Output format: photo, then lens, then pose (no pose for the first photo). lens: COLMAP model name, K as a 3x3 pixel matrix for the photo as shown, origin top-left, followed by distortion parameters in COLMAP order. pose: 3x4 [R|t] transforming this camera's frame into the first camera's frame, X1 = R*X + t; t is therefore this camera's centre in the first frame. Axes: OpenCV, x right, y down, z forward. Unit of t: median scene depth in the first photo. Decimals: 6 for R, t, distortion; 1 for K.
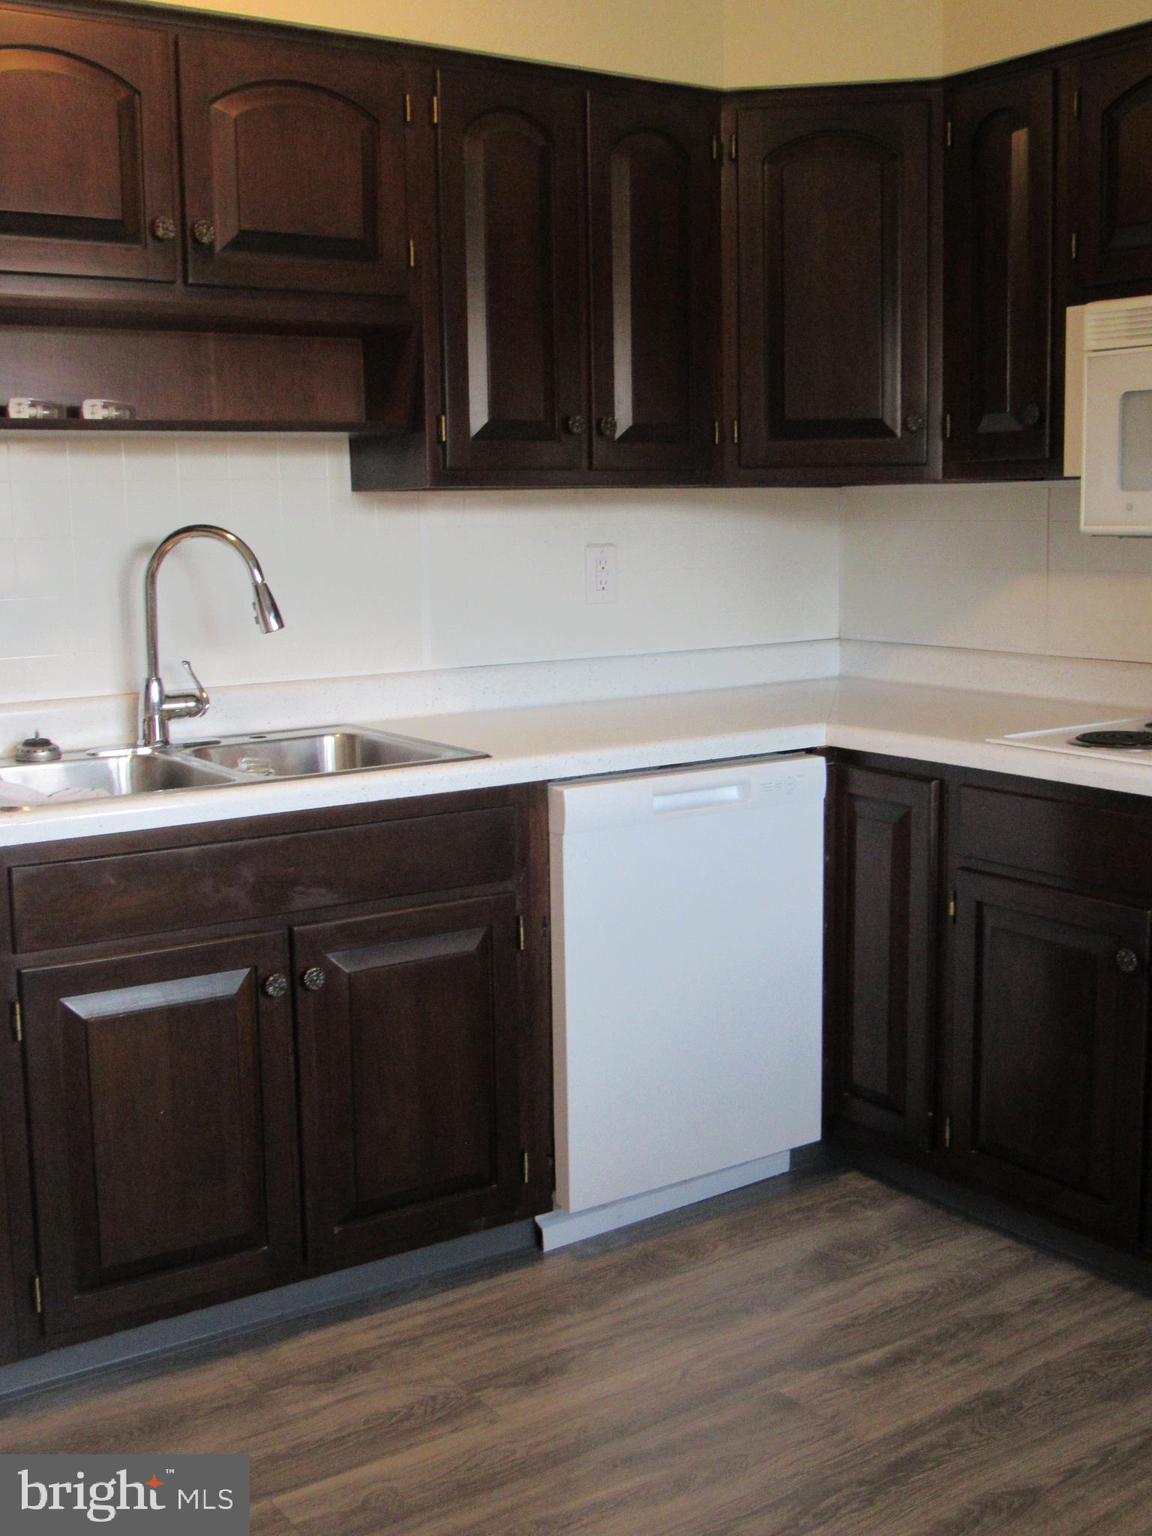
lens RADIAL K [[1768.7, 0, 579.3], [0, 1768.7, 771.2], [0, 0, 1]] dist [-0.011131, 0.000000]
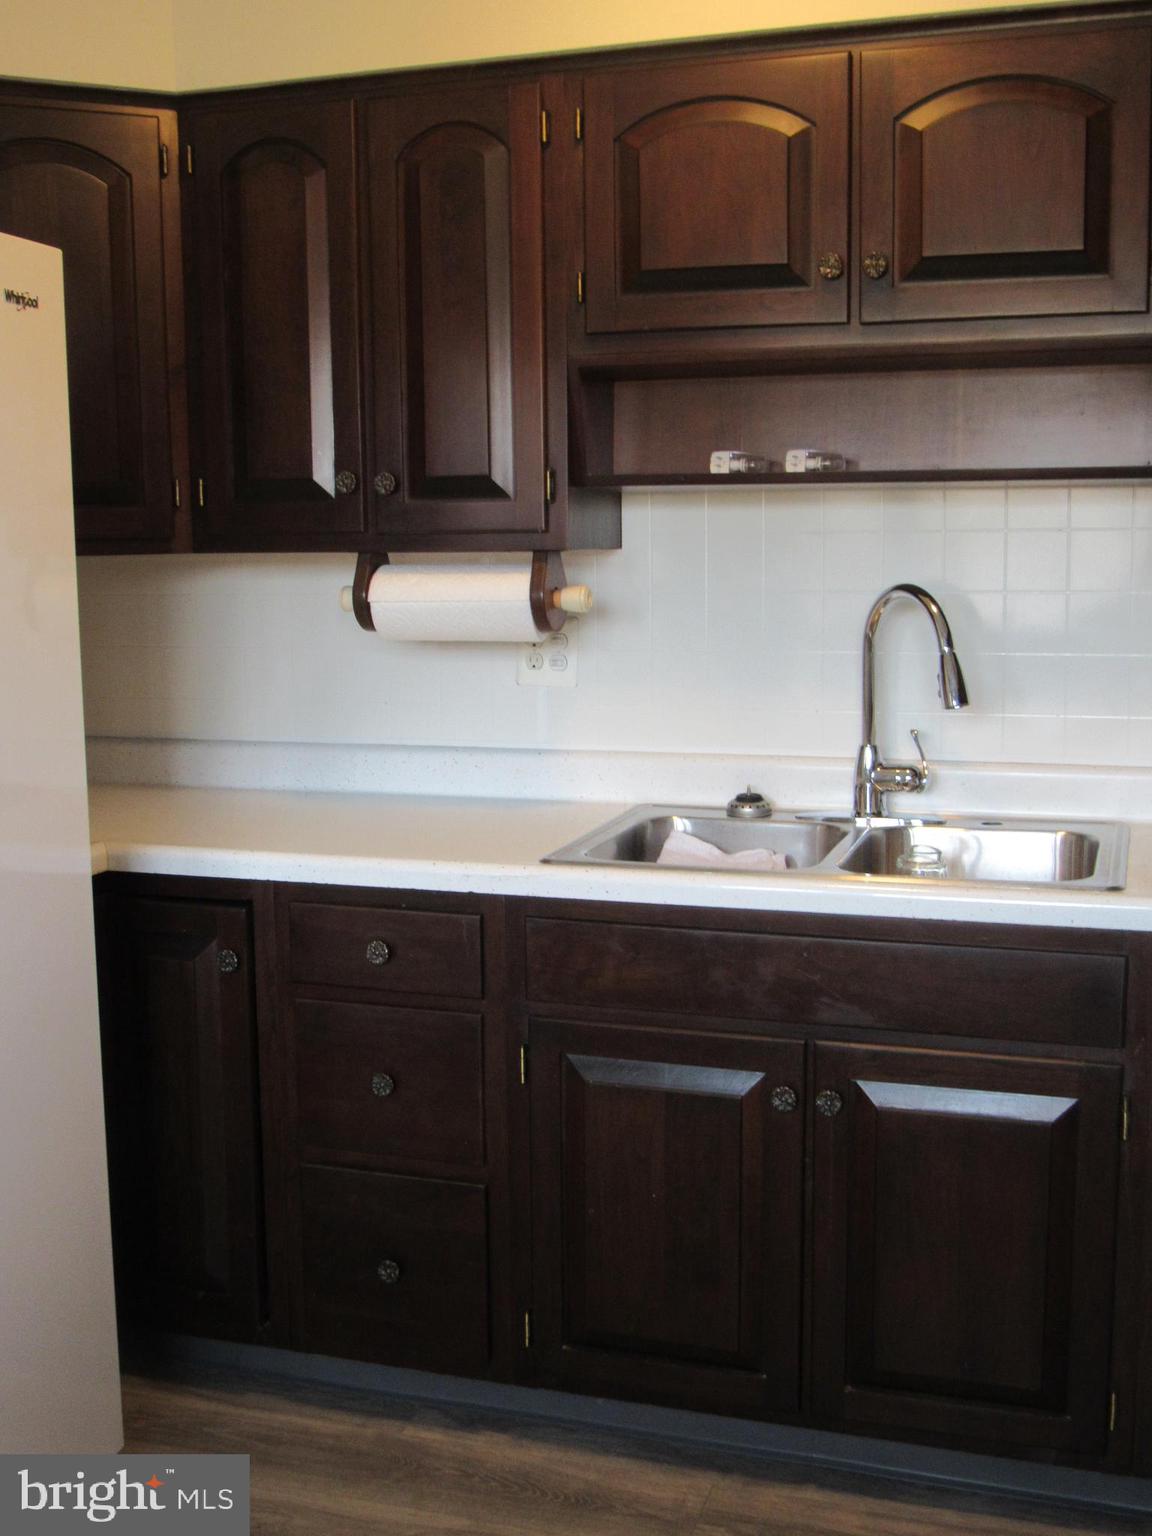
lens RADIAL K [[1710.2, 0, 576.6], [0, 1710.2, 764.6], [0, 0, 1]] dist [-0.076257, 0.000000]
pose [[0.608357, 0.113876, -0.785451, 0.282476], [-0.124055, 0.991132, 0.047612, -0.050406], [0.783908, 0.068474, 0.617089, 0.246449]]
